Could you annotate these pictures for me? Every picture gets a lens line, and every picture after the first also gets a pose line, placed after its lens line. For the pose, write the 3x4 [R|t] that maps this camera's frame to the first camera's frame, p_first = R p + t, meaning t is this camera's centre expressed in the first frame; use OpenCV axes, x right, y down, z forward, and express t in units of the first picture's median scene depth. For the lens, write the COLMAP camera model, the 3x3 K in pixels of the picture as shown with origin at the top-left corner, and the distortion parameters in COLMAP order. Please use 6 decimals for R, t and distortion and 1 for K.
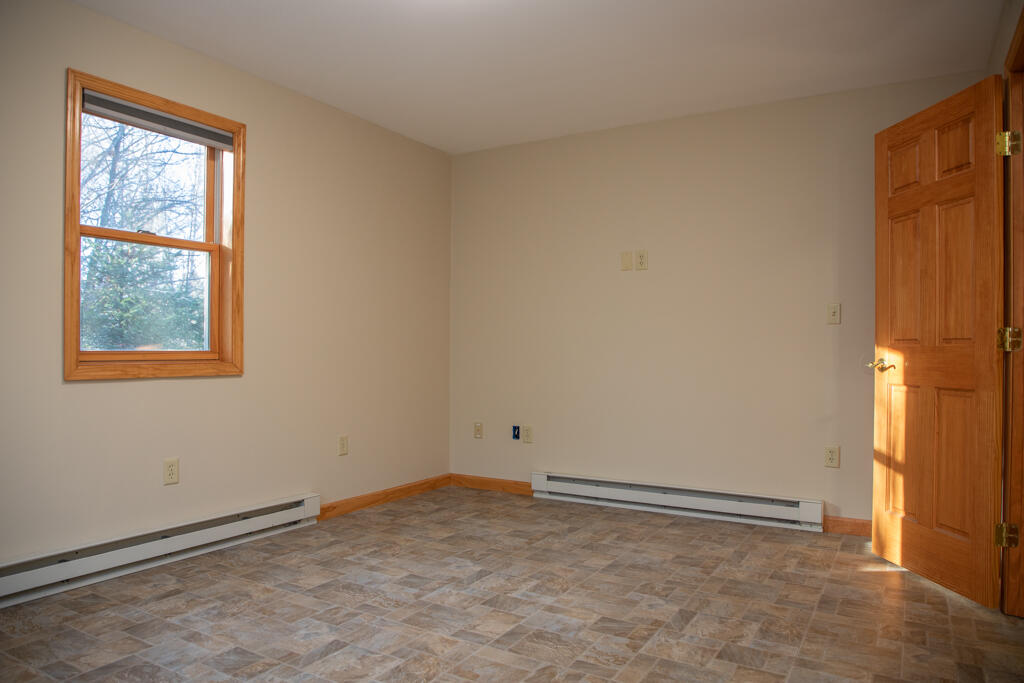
lens RADIAL K [[715.9, 0, 512.0], [0, 715.9, 341.5], [0, 0, 1]] dist [-0.004324, 0.003102]
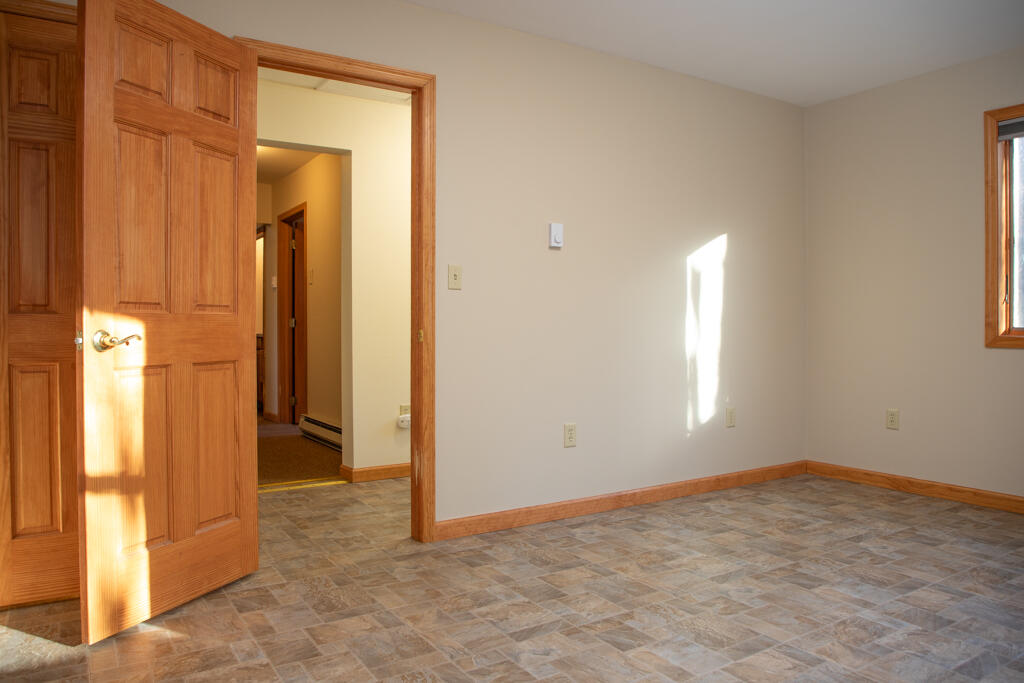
lens RADIAL K [[715.9, 0, 512.0], [0, 715.9, 341.5], [0, 0, 1]] dist [-0.004324, 0.003102]
pose [[-0.893805, -0.020686, 0.447979, -0.118831], [-0.016700, 0.999778, 0.012846, 0.026062], [-0.448145, 0.004001, -0.893952, 1.819544]]
